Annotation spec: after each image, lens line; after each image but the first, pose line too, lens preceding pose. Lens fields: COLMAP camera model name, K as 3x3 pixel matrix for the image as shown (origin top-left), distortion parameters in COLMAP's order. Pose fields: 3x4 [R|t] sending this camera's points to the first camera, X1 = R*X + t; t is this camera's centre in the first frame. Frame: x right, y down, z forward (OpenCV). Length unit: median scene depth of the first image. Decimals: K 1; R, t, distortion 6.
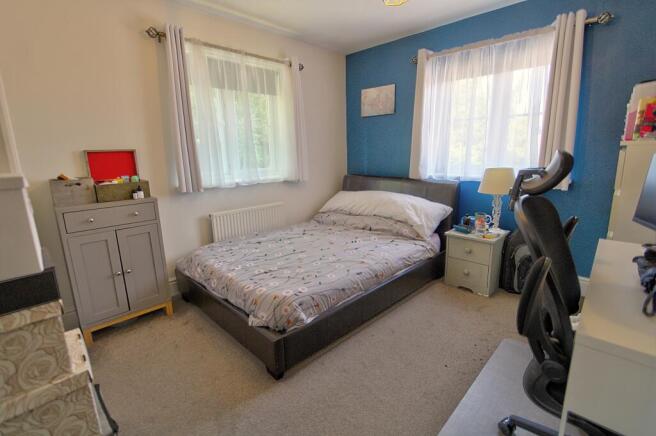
lens RADIAL K [[307.7, 0, 329.7], [0, 307.7, 219.5], [0, 0, 1]] dist [-0.011697, 0.000333]
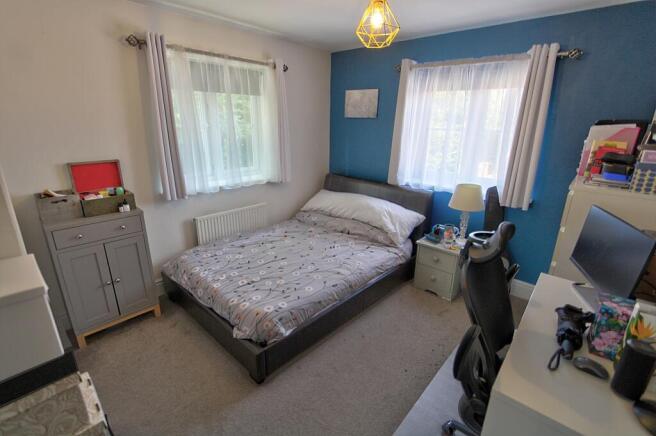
lens RADIAL K [[307.7, 0, 329.7], [0, 307.7, 219.5], [0, 0, 1]] dist [-0.011697, 0.000333]
pose [[0.998182, 0.025086, 0.054810, 0.010445], [-0.030592, 0.994308, 0.102055, -0.154375], [-0.051938, -0.103546, 0.993268, -0.060521]]
